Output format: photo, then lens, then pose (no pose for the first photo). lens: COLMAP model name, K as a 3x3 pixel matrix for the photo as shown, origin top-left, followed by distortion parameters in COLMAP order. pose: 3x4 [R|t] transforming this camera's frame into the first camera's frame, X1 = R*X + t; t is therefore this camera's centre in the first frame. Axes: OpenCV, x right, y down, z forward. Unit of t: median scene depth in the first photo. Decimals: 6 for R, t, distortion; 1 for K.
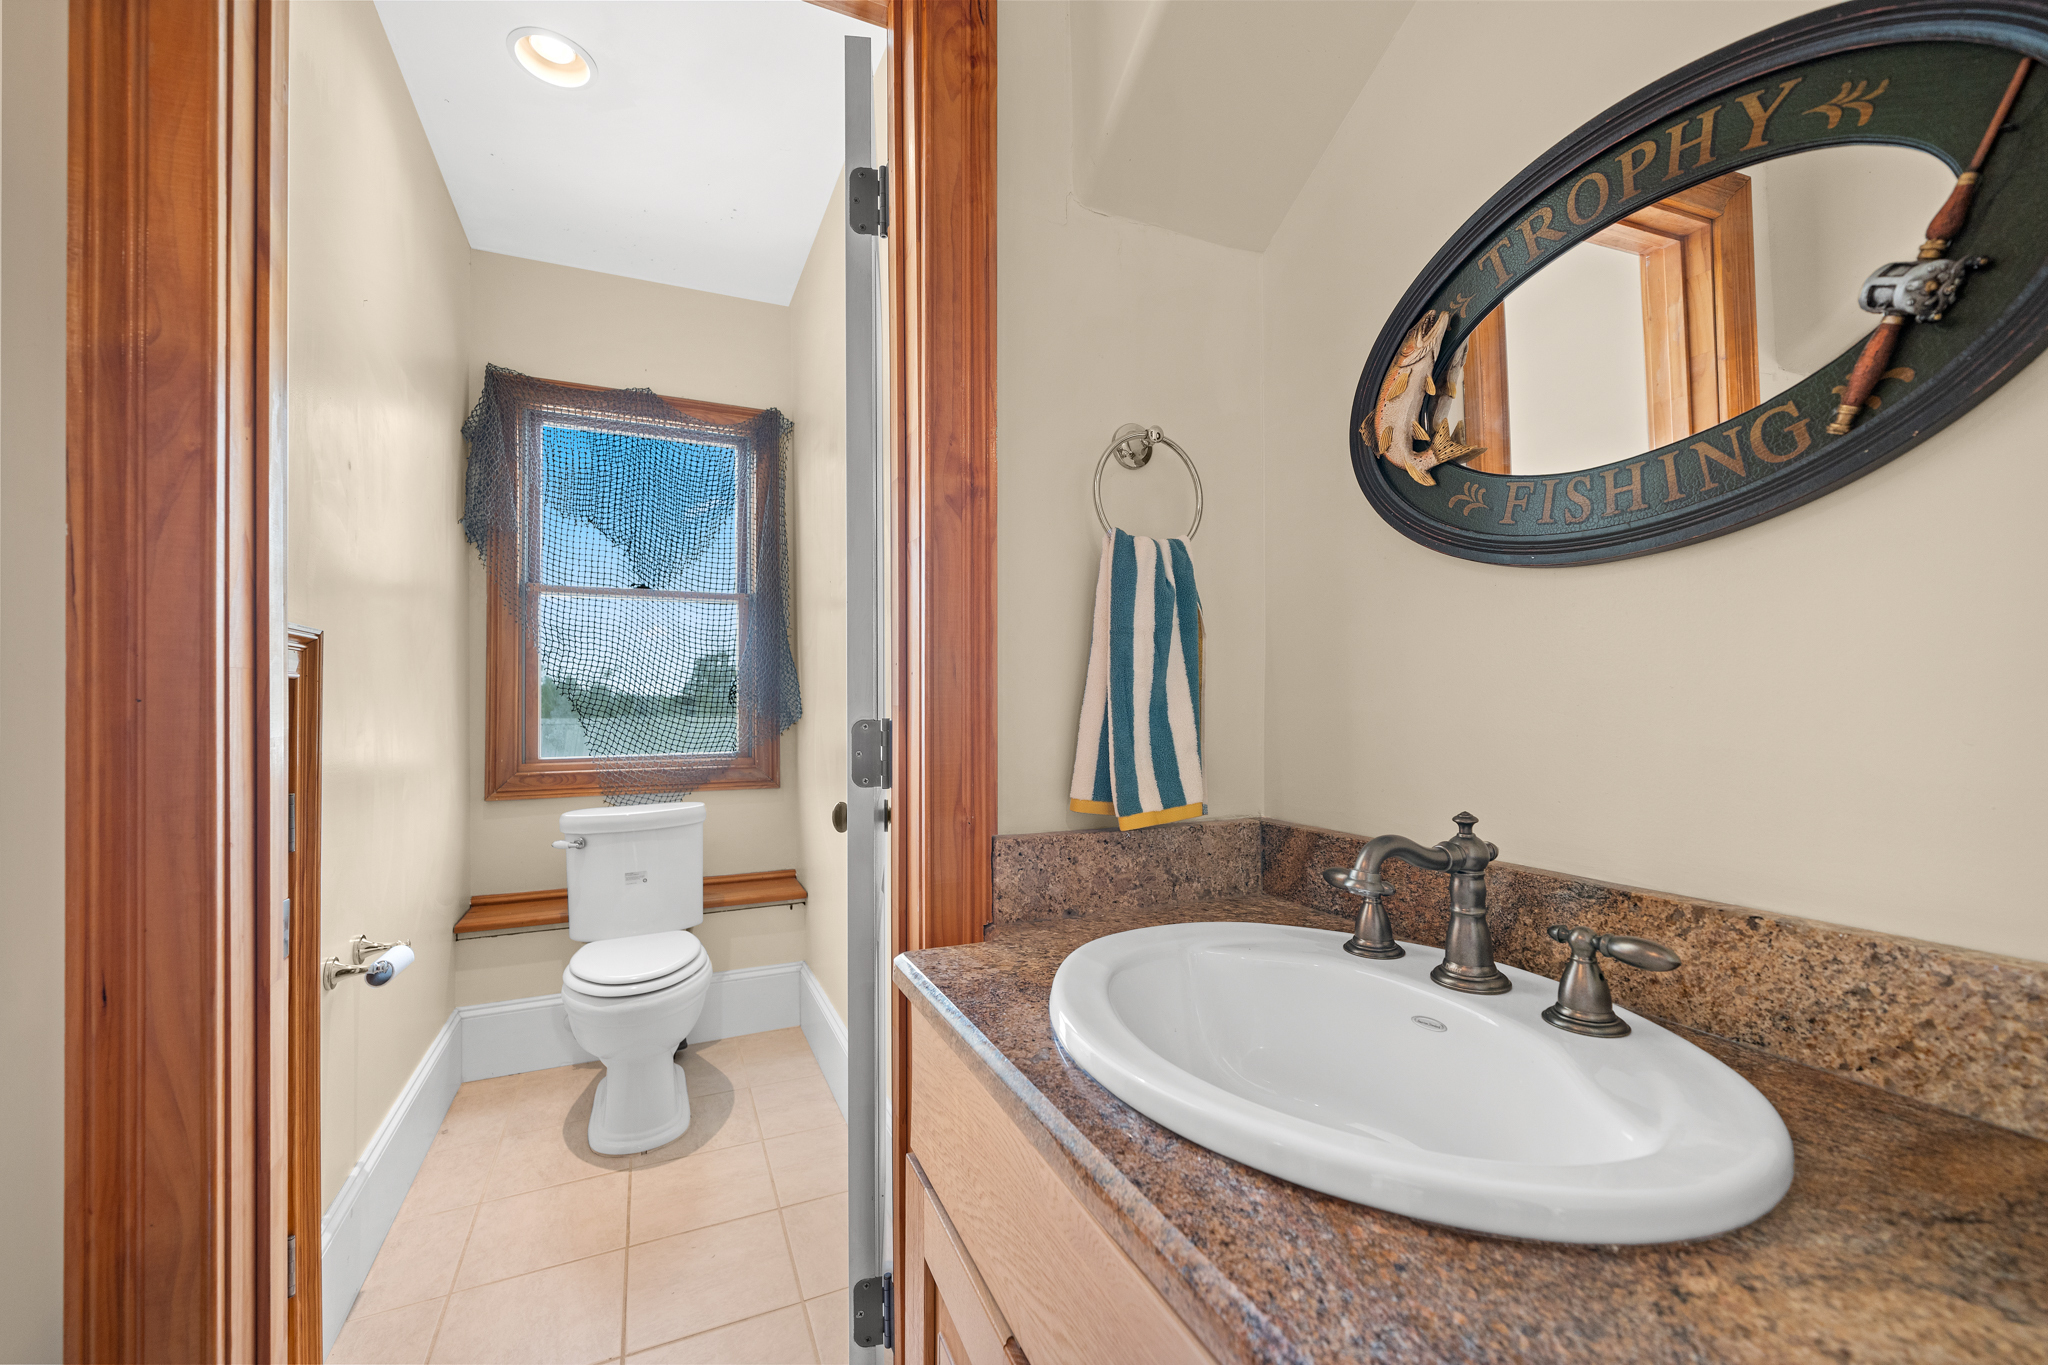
lens RADIAL K [[808.3, 0, 1010.0], [0, 808.3, 695.4], [0, 0, 1]] dist [-0.003546, 0.000910]
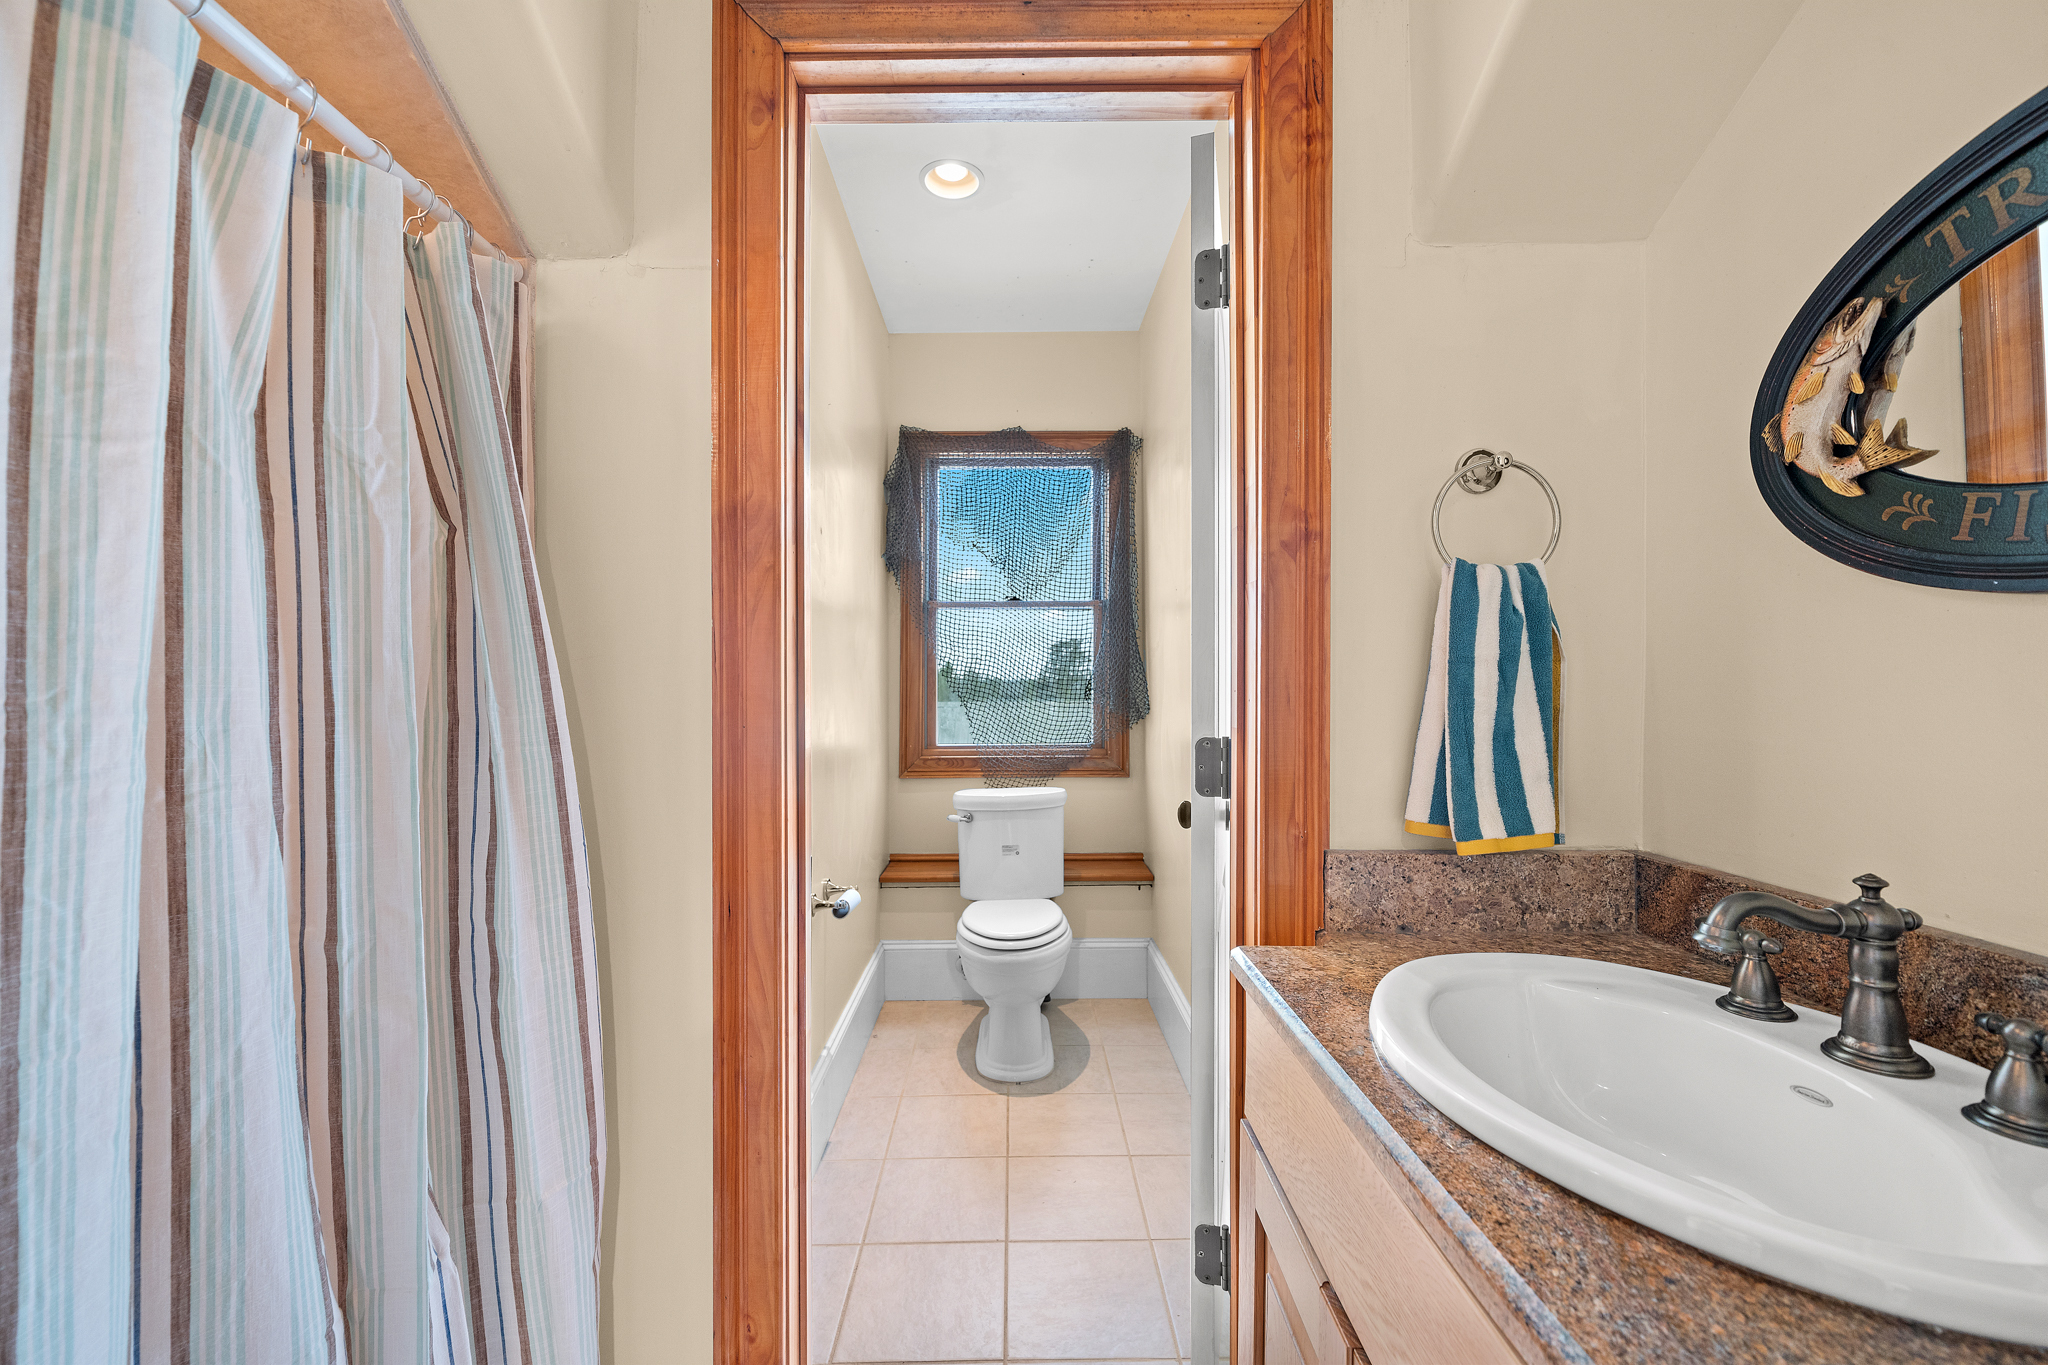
lens RADIAL K [[808.3, 0, 1020.5], [0, 808.3, 691.9], [0, 0, 1]] dist [-0.003546, 0.000910]
pose [[0.917864, 0.006633, -0.396839, 0.032088], [0.000369, 0.999846, 0.017566, -0.056685], [0.396894, -0.016269, 0.917720, -0.154012]]
